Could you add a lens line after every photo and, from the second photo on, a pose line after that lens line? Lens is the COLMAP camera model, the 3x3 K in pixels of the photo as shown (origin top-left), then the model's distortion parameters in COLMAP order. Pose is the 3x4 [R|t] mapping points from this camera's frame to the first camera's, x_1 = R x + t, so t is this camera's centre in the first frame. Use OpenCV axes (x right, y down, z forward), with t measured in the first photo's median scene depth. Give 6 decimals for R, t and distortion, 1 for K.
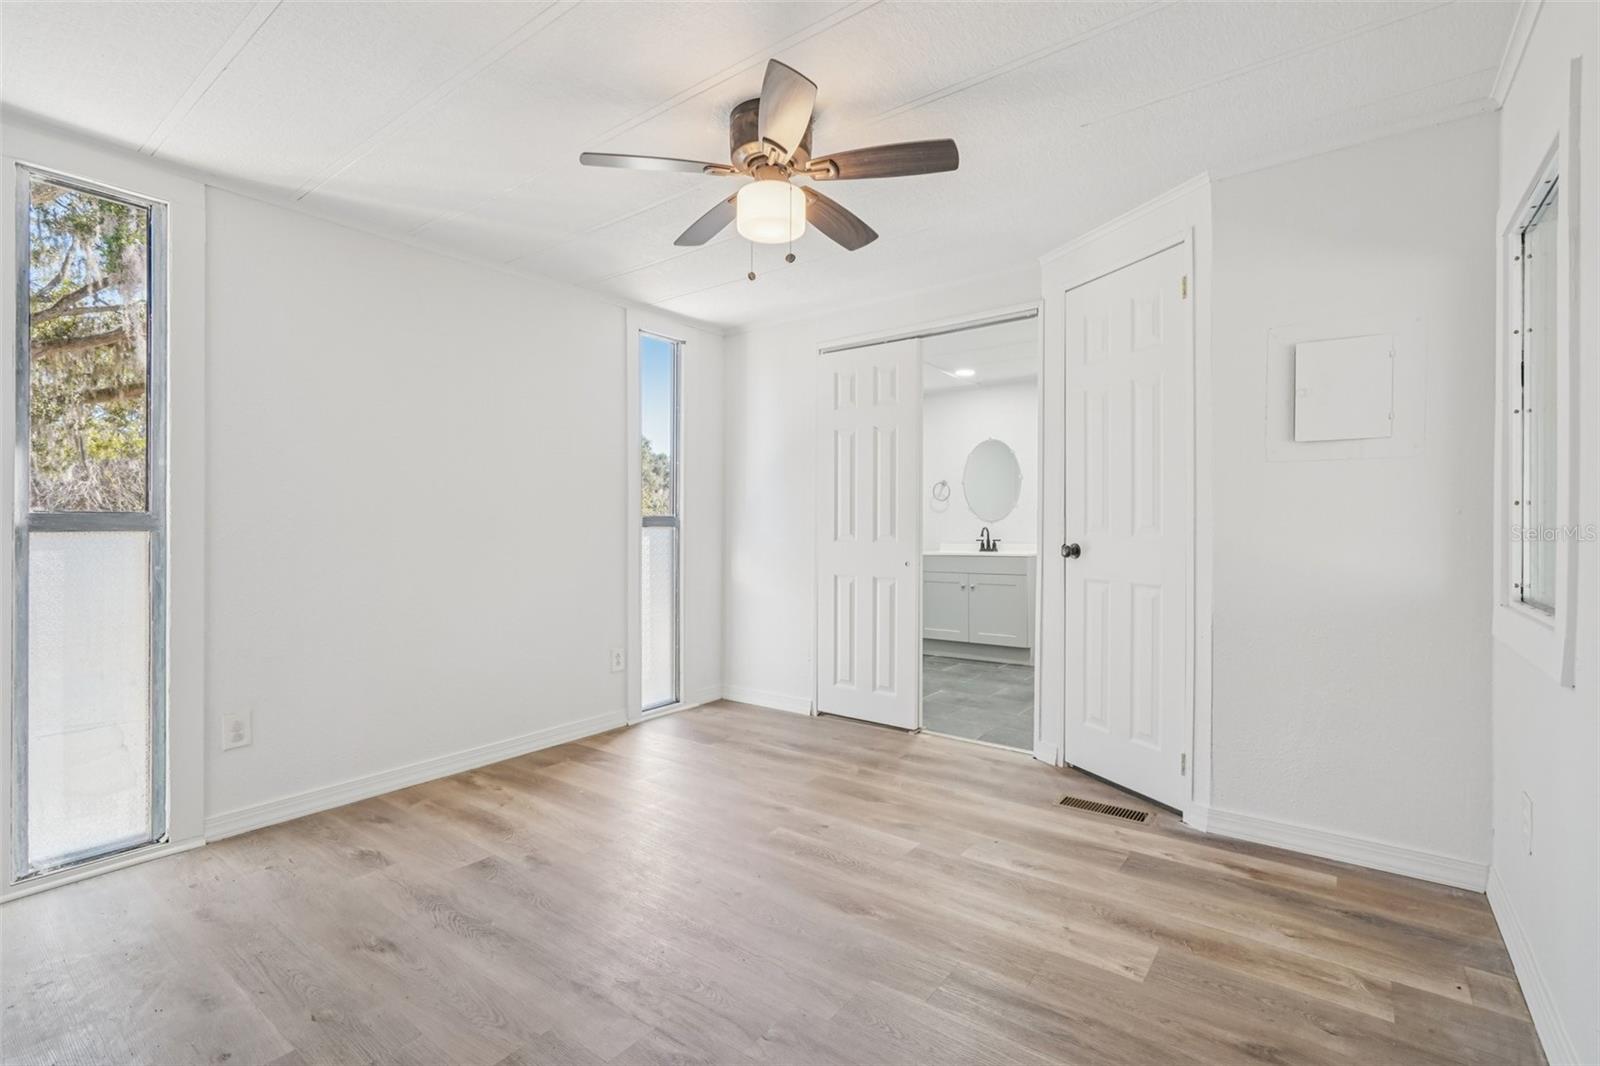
lens RADIAL K [[732.4, 0, 794.6], [0, 732.4, 537.9], [0, 0, 1]] dist [0.000429, -0.000280]
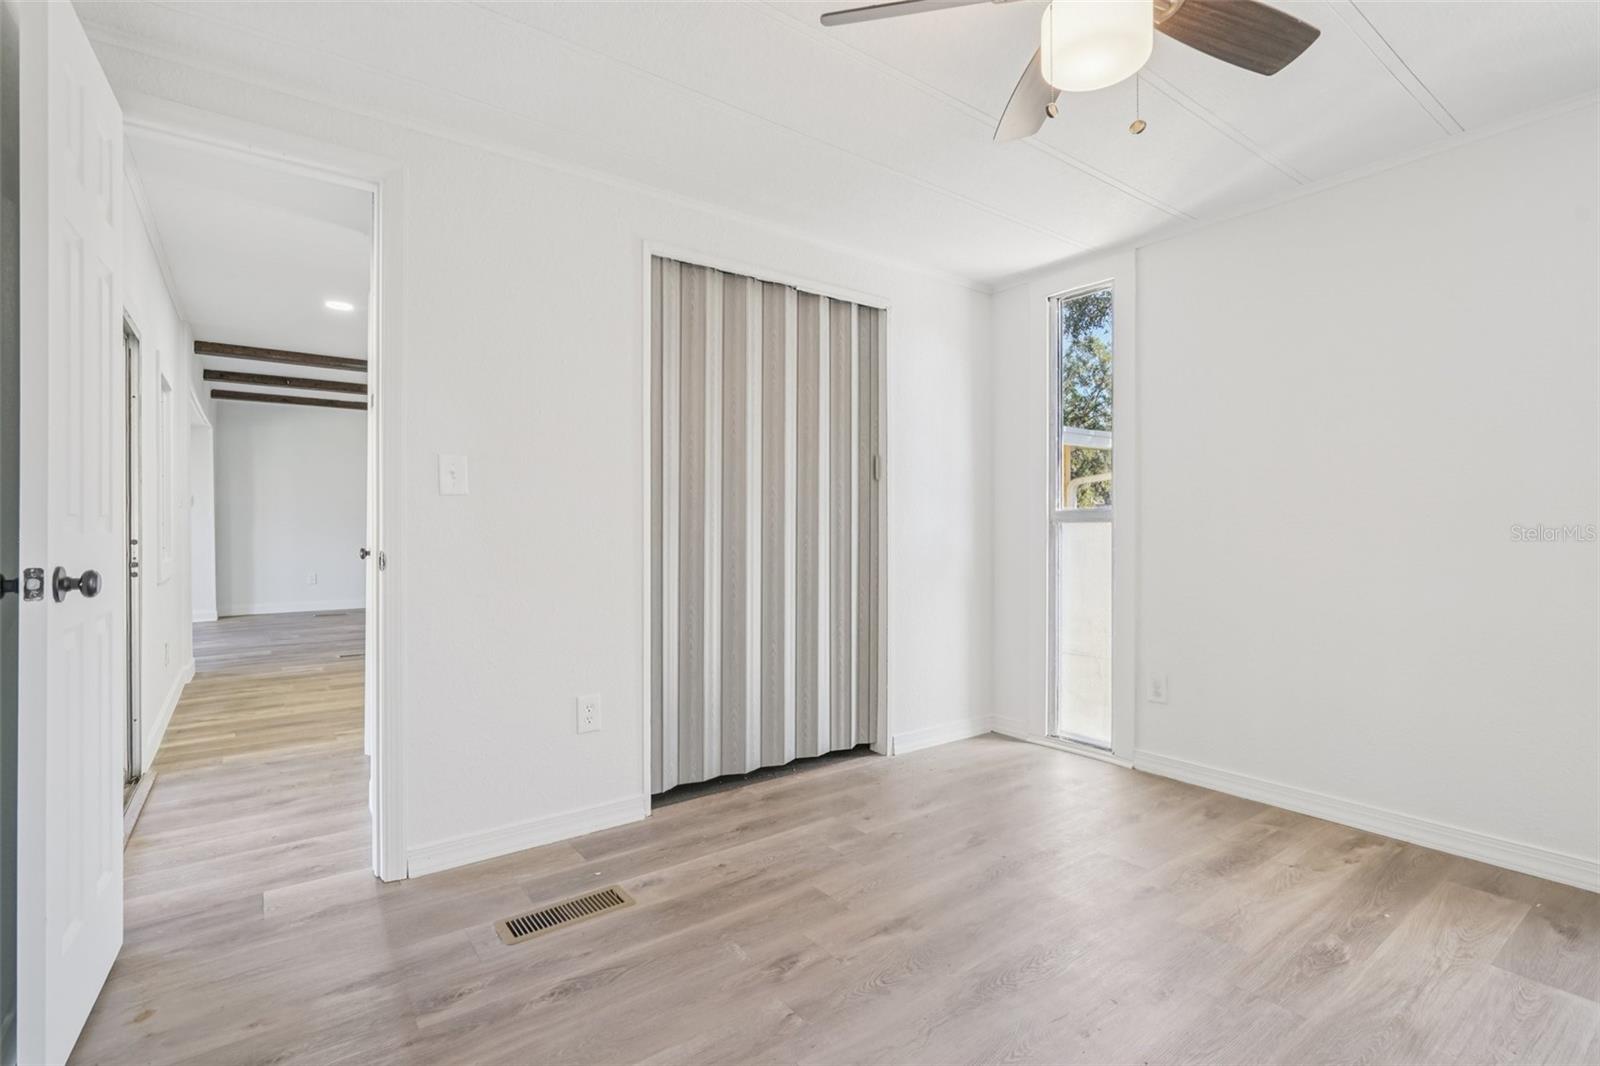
lens RADIAL K [[732.4, 0, 794.6], [0, 732.4, 537.9], [0, 0, 1]] dist [0.000429, -0.000280]
pose [[-0.280508, 0.018553, -0.959672, 0.534237], [-0.008514, 0.999726, 0.021816, -0.005194], [0.959814, 0.014290, -0.280273, 0.730269]]
